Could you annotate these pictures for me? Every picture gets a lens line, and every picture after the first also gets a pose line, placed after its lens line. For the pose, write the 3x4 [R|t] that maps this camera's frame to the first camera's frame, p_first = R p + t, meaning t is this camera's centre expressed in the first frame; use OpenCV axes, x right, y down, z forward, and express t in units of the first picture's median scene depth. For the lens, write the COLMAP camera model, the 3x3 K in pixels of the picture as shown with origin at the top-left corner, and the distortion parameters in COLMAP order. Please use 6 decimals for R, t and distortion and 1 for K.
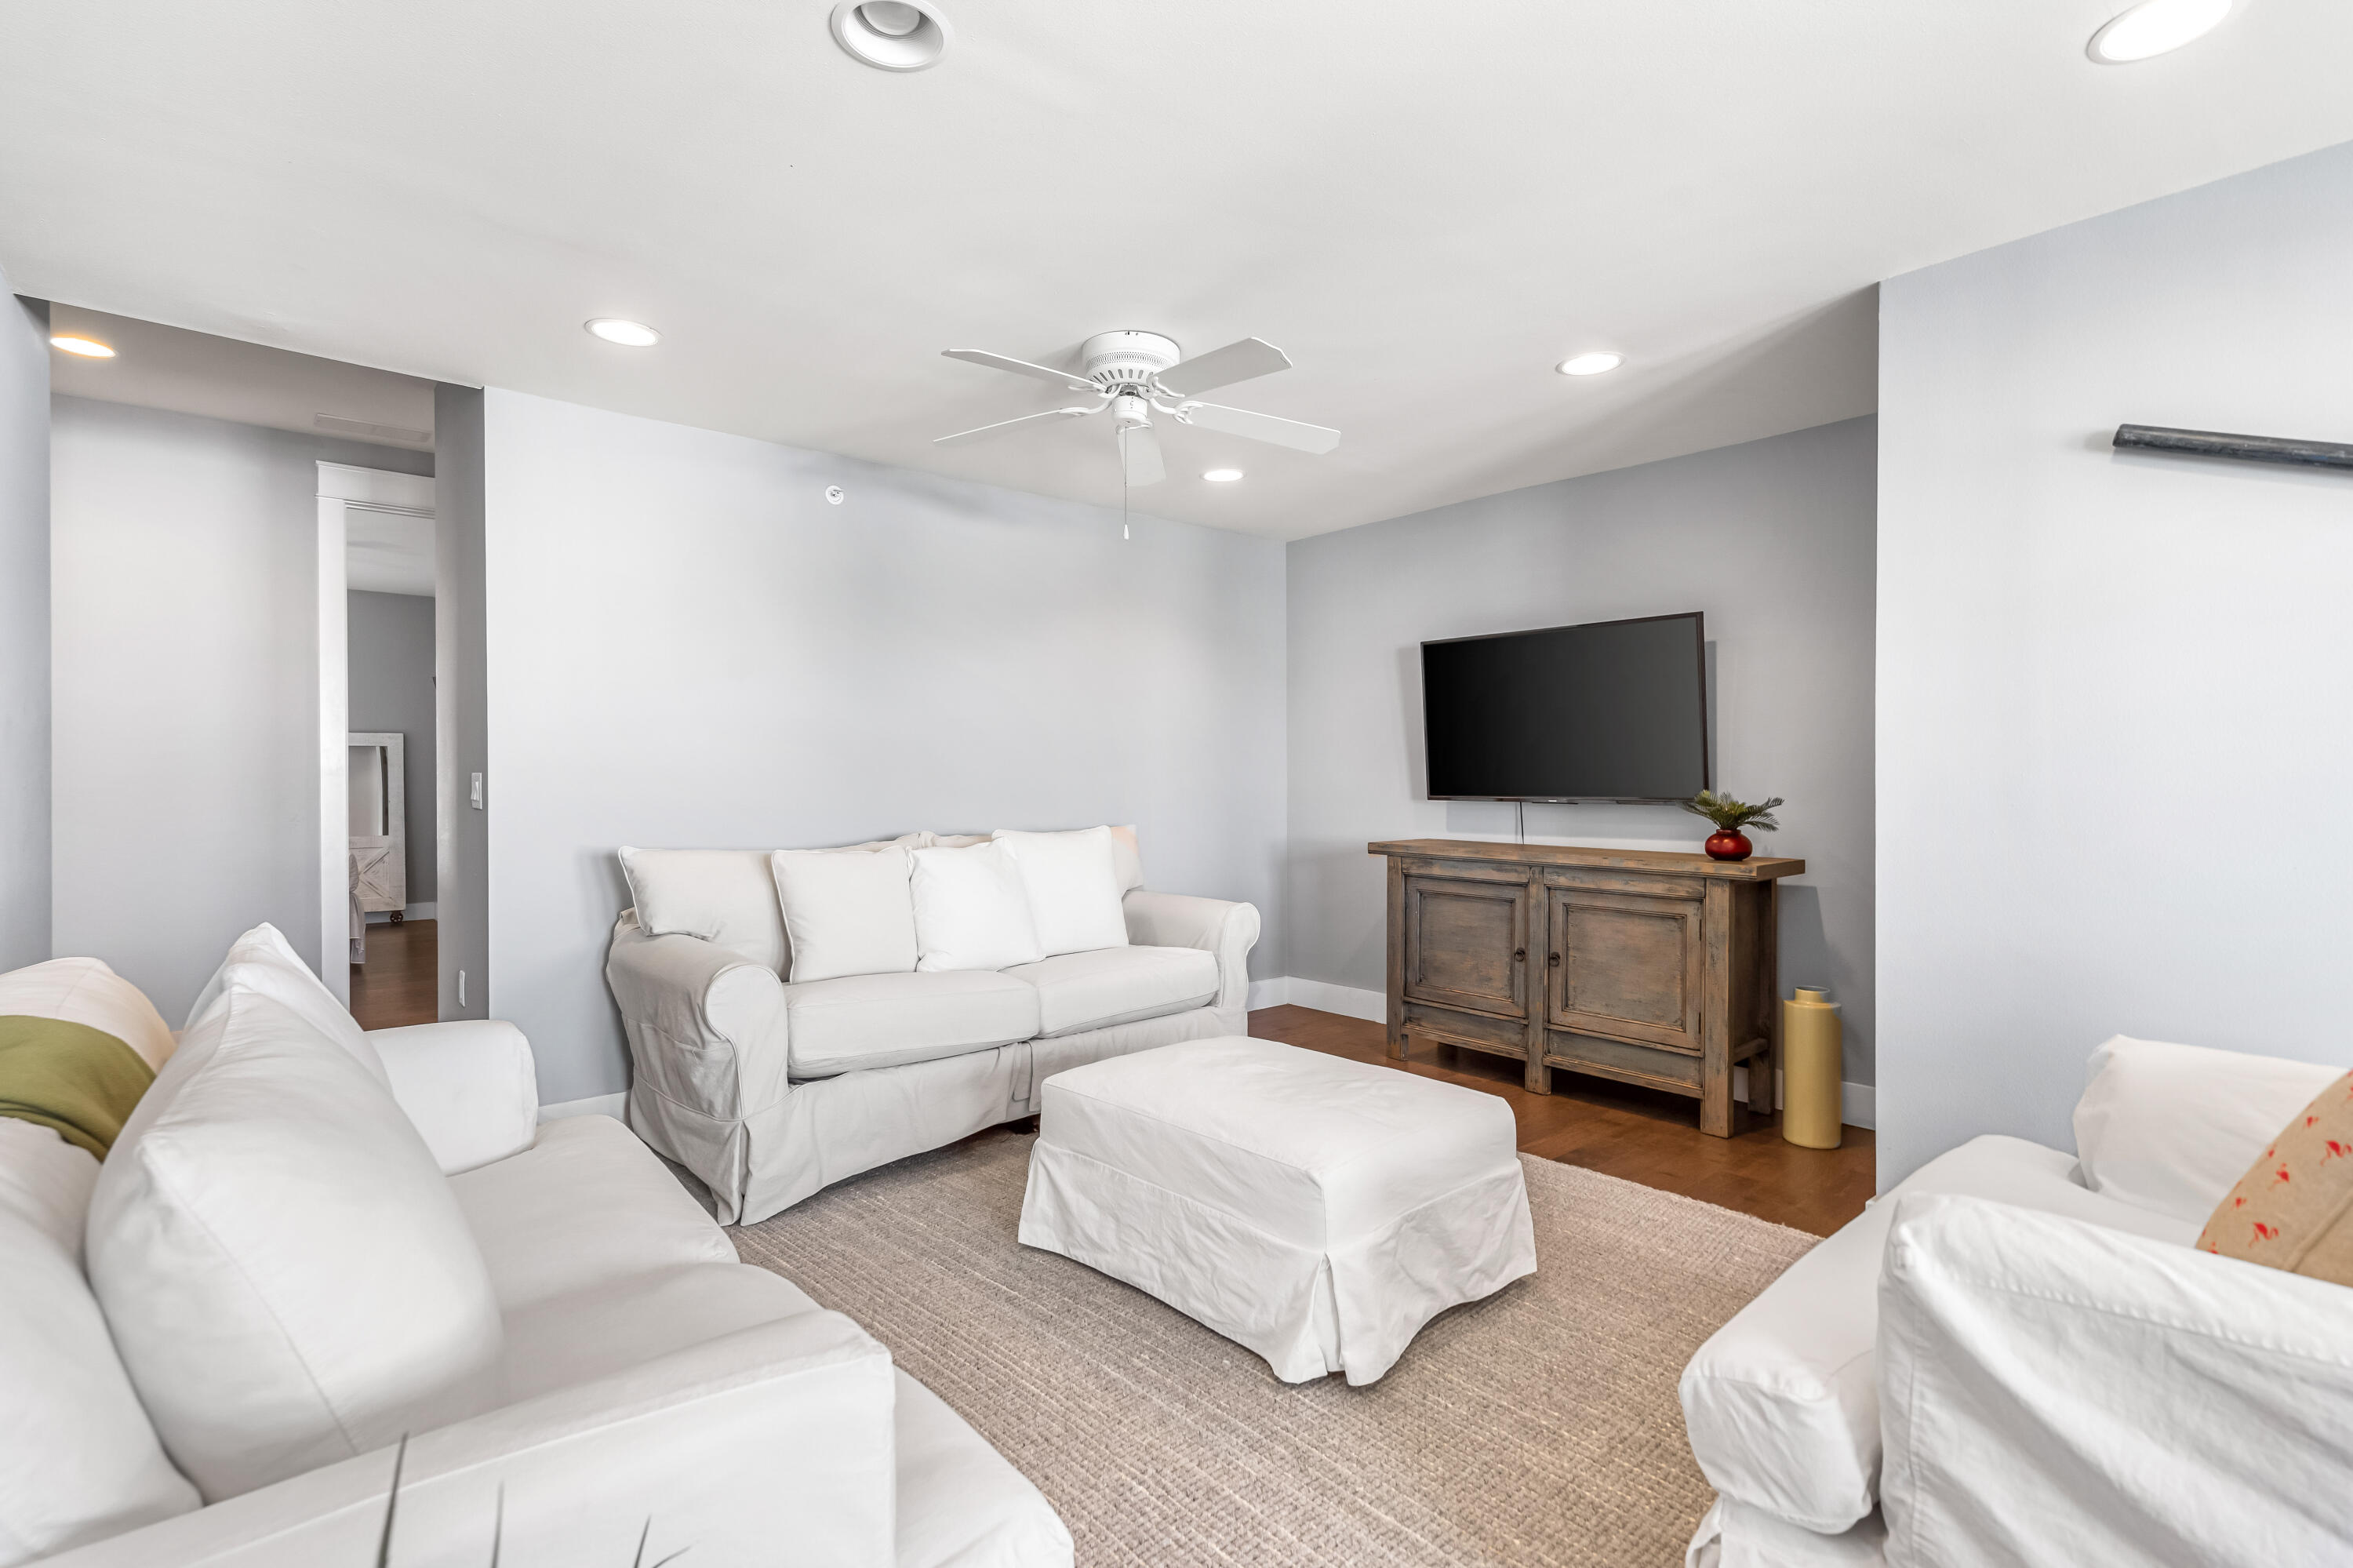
lens RADIAL K [[1108.1, 0, 1186.9], [0, 1108.1, 782.3], [0, 0, 1]] dist [0.002835, -0.000035]
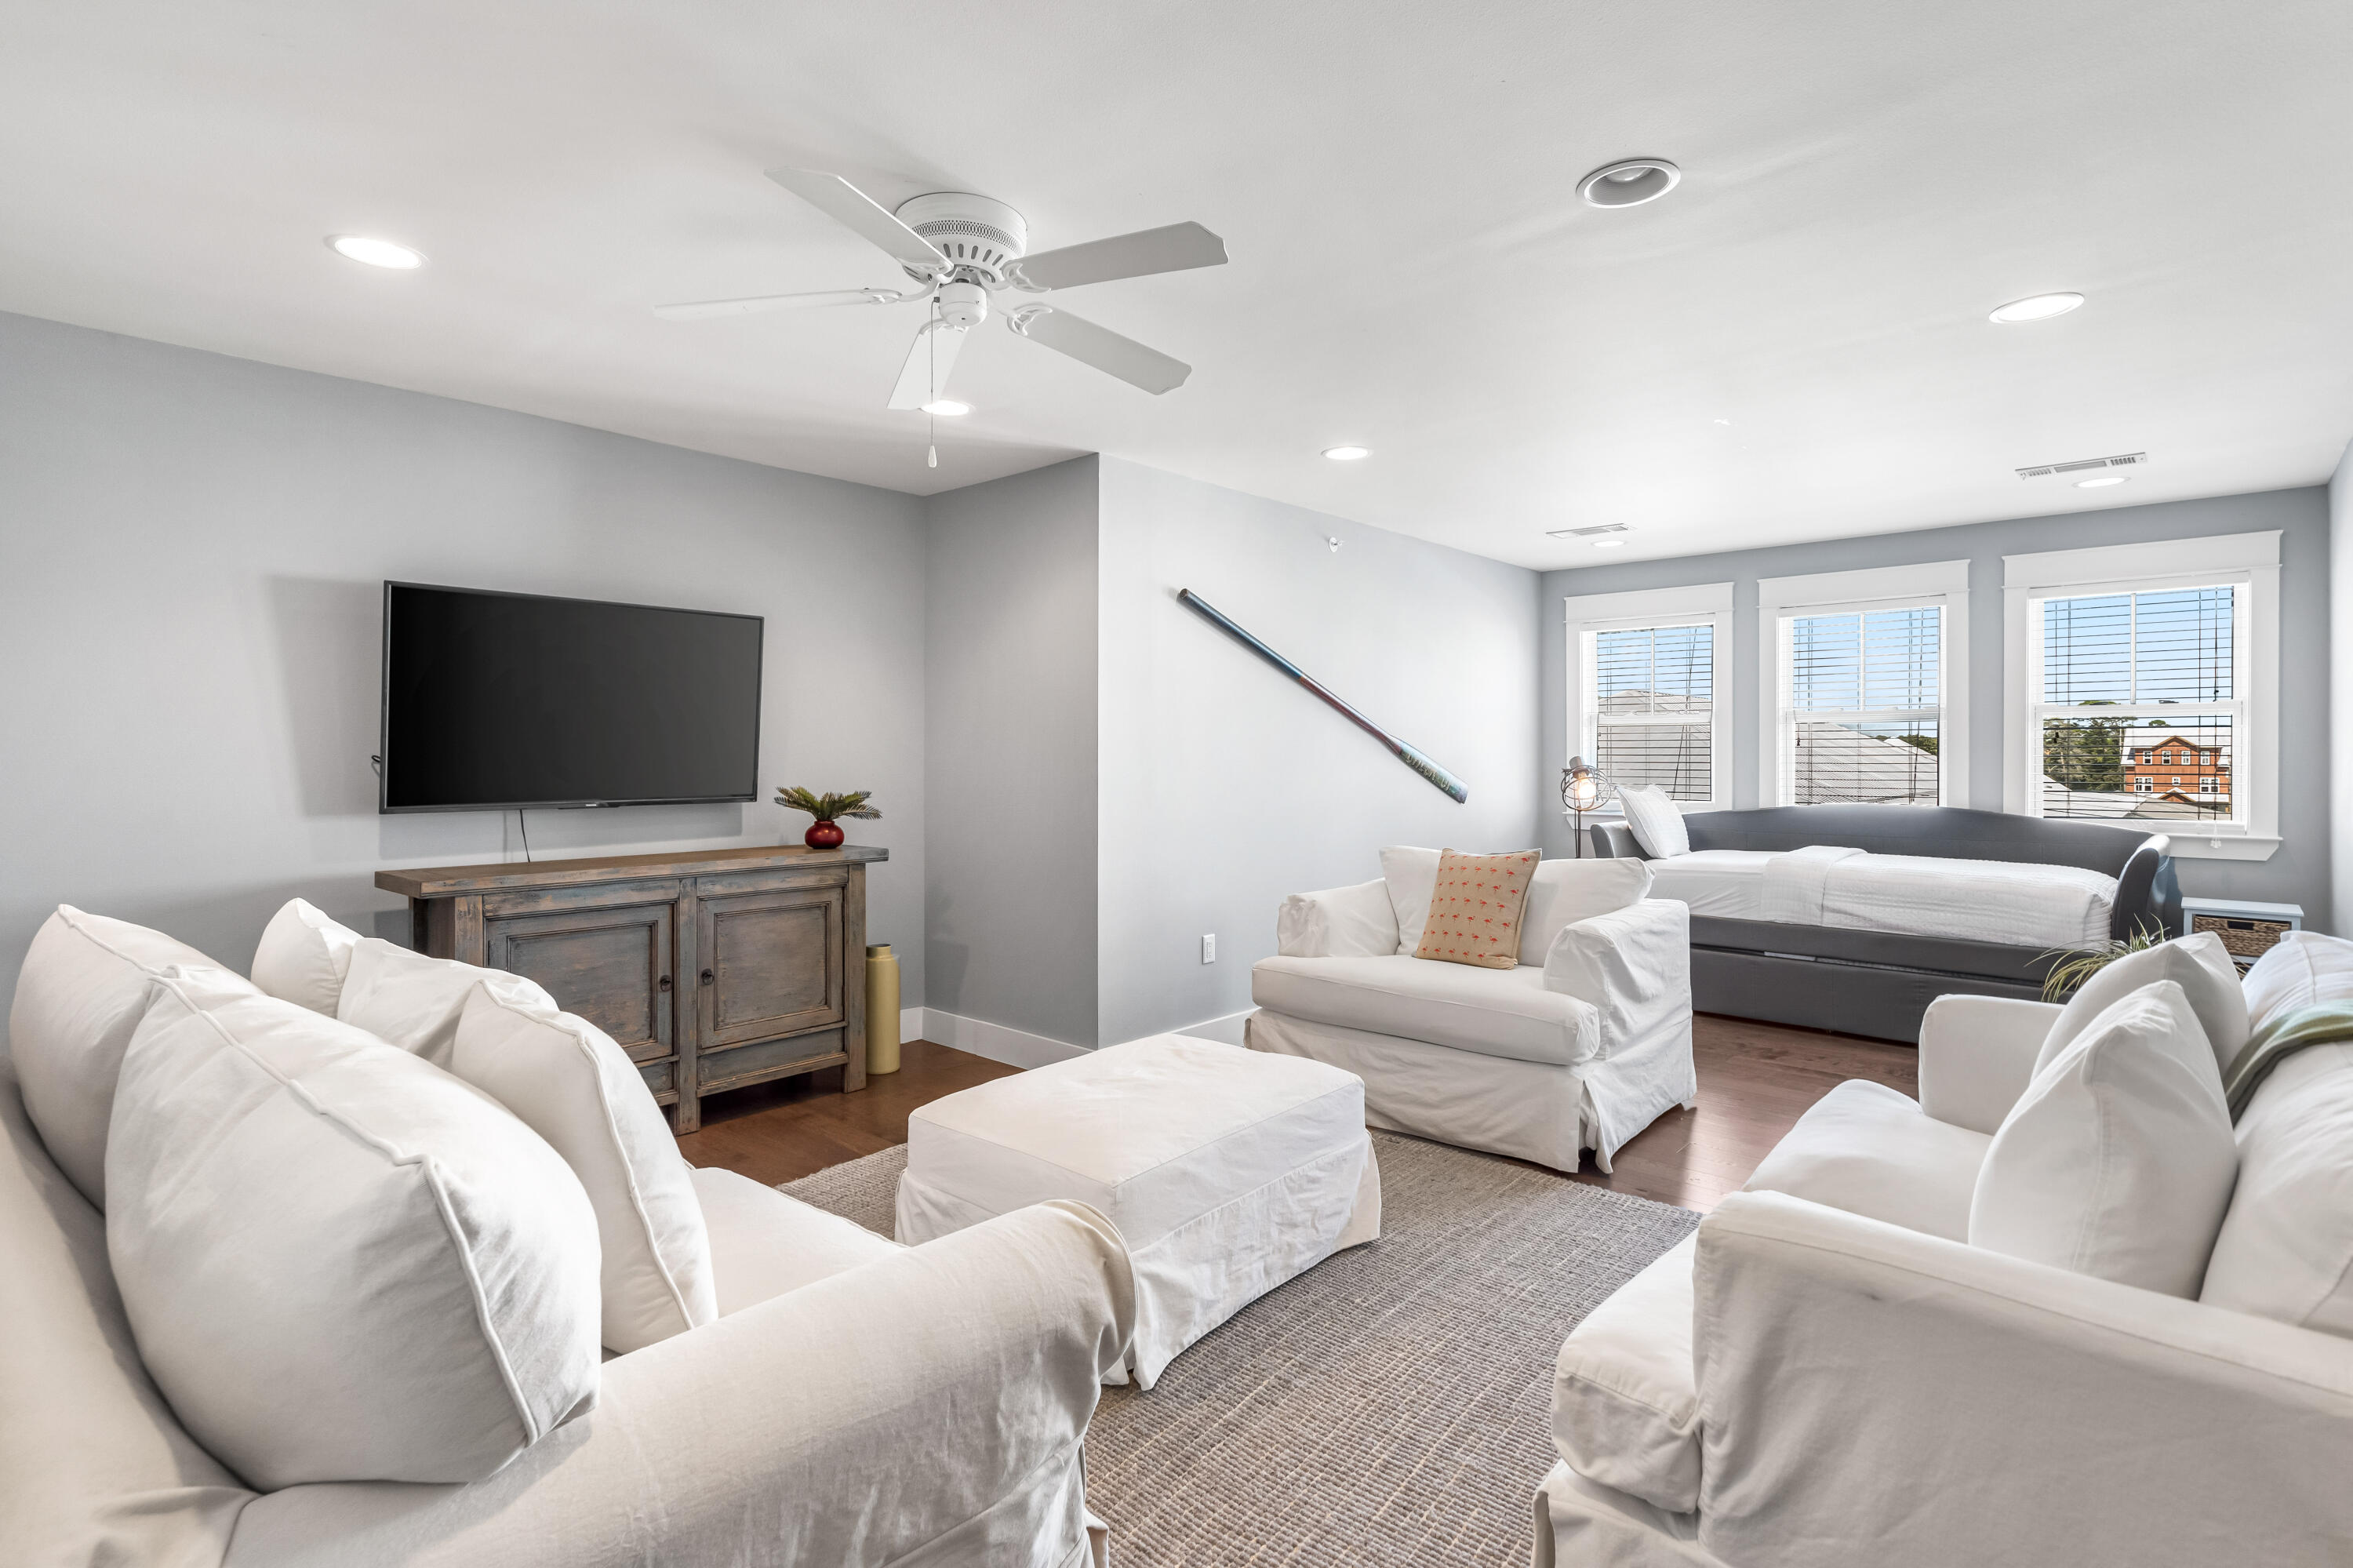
lens RADIAL K [[1108.1, 0, 1187.4], [0, 1108.1, 768.4], [0, 0, 1]] dist [0.002835, -0.000035]
pose [[-0.113511, -0.009587, 0.993491, -0.647532], [0.007885, 0.999913, 0.010550, -0.019172], [-0.993506, 0.009031, -0.113425, 0.744130]]
